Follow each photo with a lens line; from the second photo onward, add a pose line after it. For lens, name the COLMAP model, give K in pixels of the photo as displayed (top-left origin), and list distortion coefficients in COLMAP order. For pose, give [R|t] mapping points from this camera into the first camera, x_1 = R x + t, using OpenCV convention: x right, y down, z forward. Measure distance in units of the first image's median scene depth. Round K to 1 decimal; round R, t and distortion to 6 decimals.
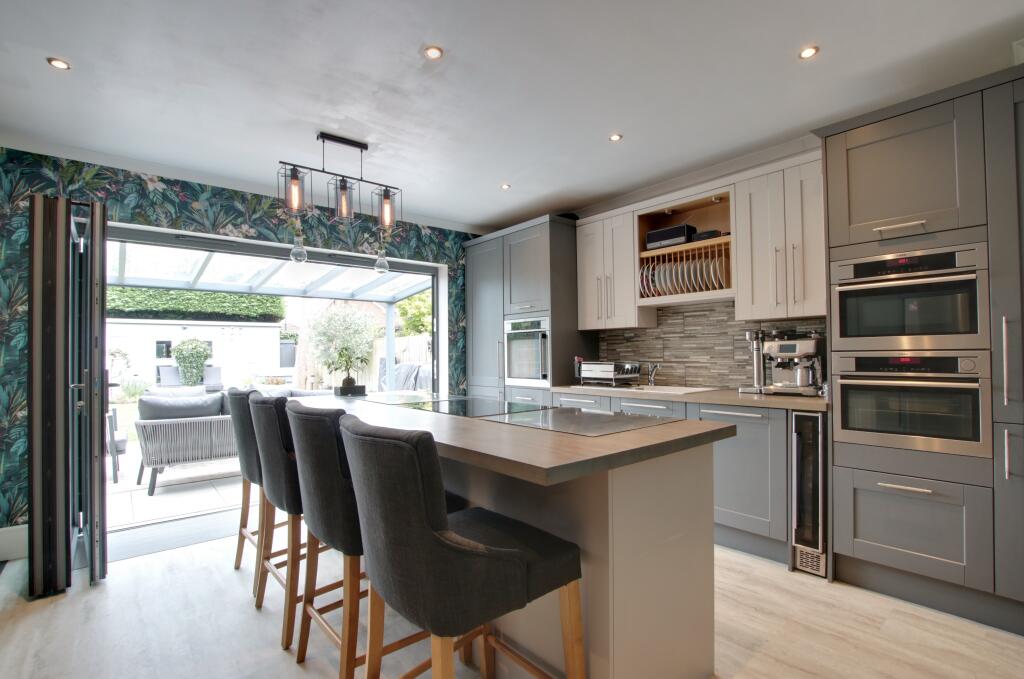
lens RADIAL K [[477.7, 0, 519.0], [0, 477.7, 344.2], [0, 0, 1]] dist [-0.028884, 0.001938]
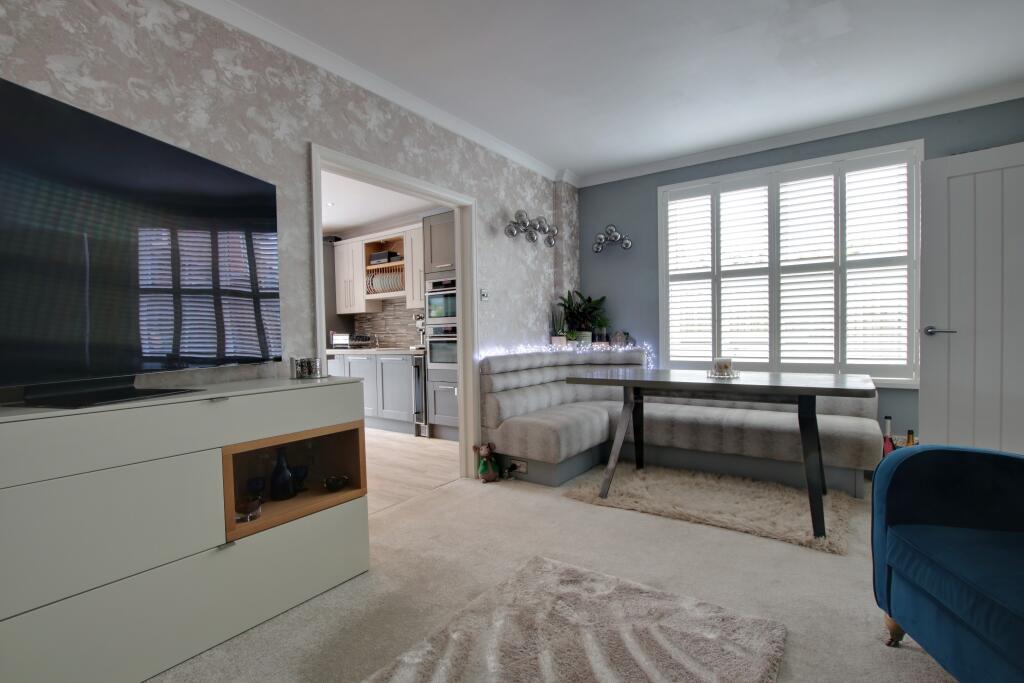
lens RADIAL K [[477.7, 0, 513.2], [0, 477.7, 345.9], [0, 0, 1]] dist [-0.028884, 0.001938]
pose [[0.972315, -0.019778, 0.232836, 0.359045], [0.010255, 0.999063, 0.042040, 0.015547], [-0.233450, -0.038488, 0.971607, -0.710022]]
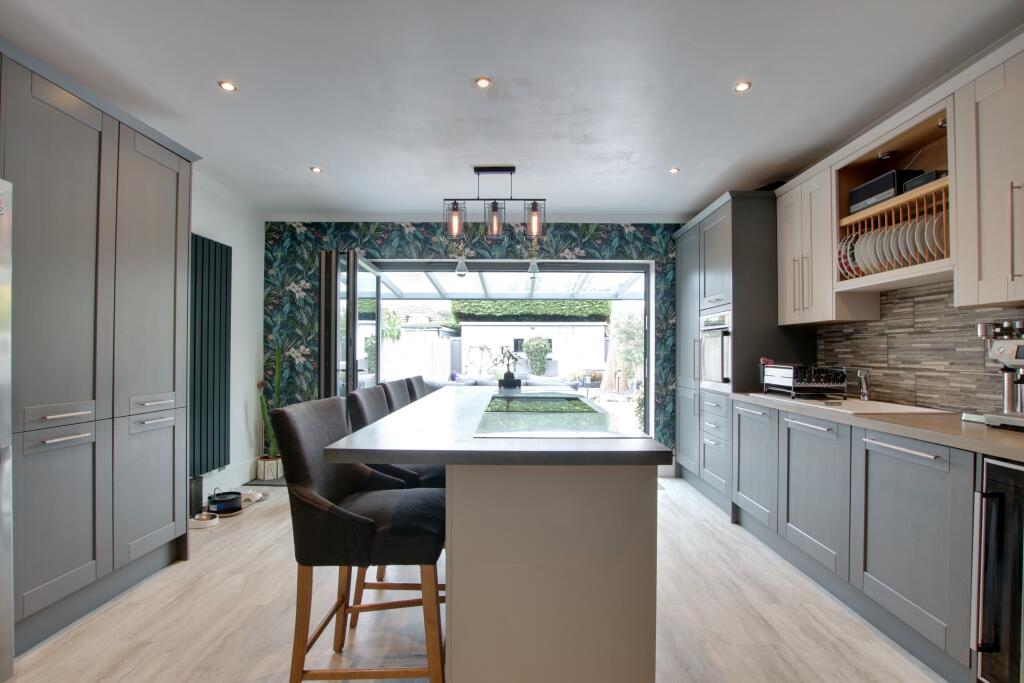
lens RADIAL K [[477.7, 0, 518.8], [0, 477.7, 343.5], [0, 0, 1]] dist [-0.028884, 0.001938]
pose [[0.755996, 0.002738, -0.654571, 0.357603], [0.001042, 0.999985, 0.005386, -0.003923], [0.654576, -0.004754, 0.755981, 0.118027]]
